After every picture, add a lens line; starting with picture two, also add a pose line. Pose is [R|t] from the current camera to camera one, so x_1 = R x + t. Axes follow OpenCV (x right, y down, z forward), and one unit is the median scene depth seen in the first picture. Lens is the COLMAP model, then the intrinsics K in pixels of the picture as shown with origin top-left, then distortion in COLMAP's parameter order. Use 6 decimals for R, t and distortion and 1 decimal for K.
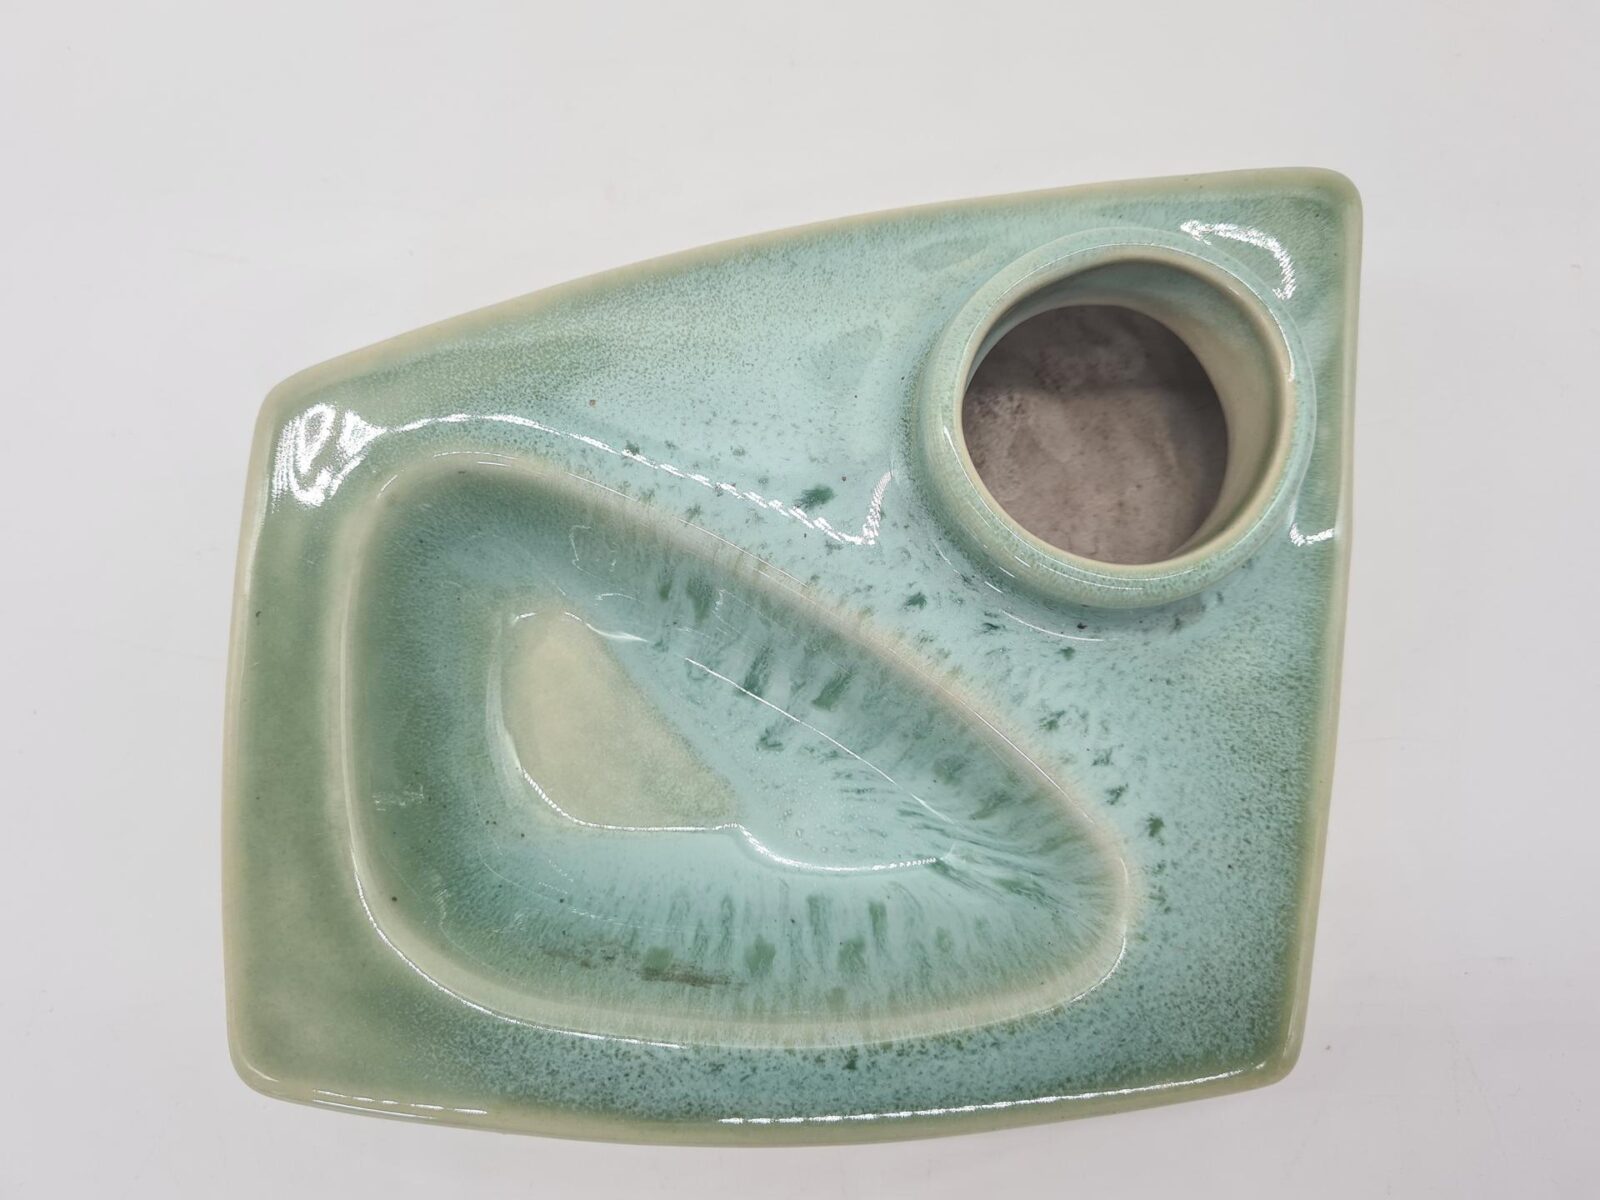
lens RADIAL K [[1262.6, 0, 797.8], [0, 1262.6, 607.4], [0, 0, 1]] dist [-0.002754, -0.000110]
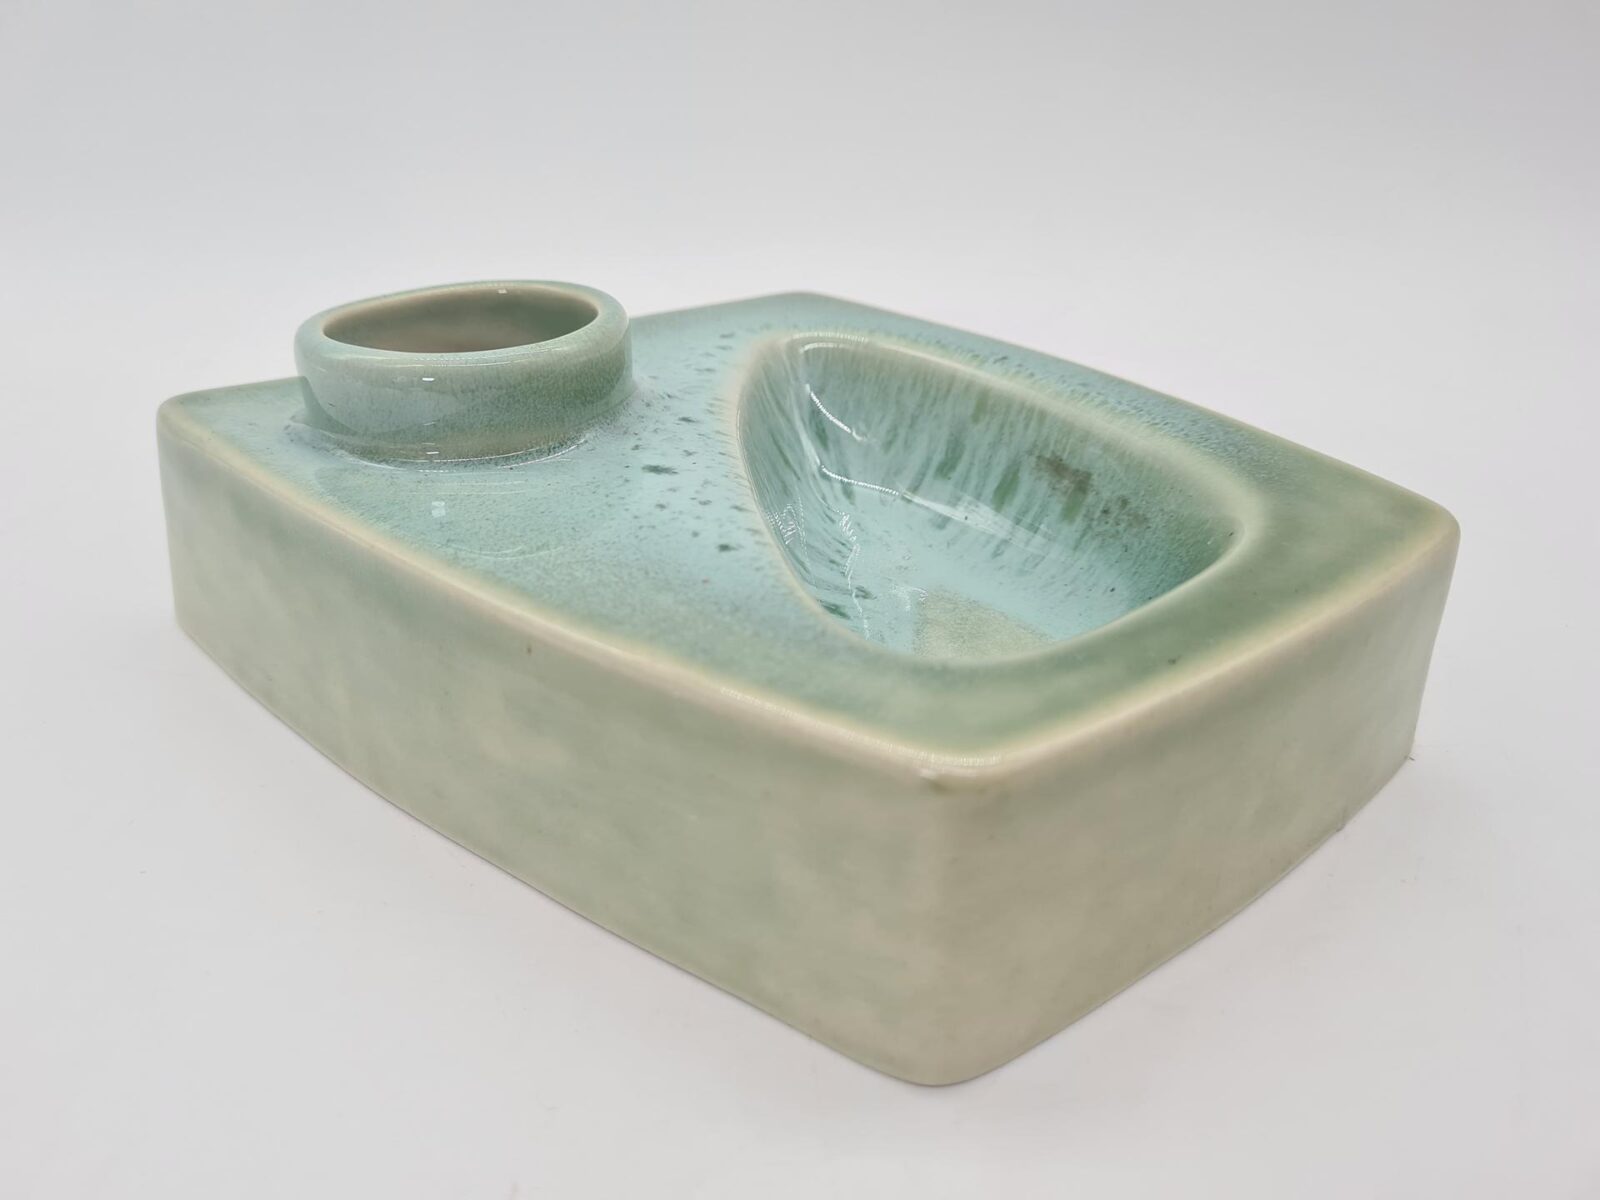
lens RADIAL K [[1262.6, 0, 800.1], [0, 1262.6, 598.8], [0, 0, 1]] dist [-0.002754, -0.000110]
pose [[-0.625136, -0.386439, 0.678137, -0.805228], [0.776063, -0.215072, 0.592849, -0.636340], [-0.083252, 0.896889, 0.434350, 0.644755]]
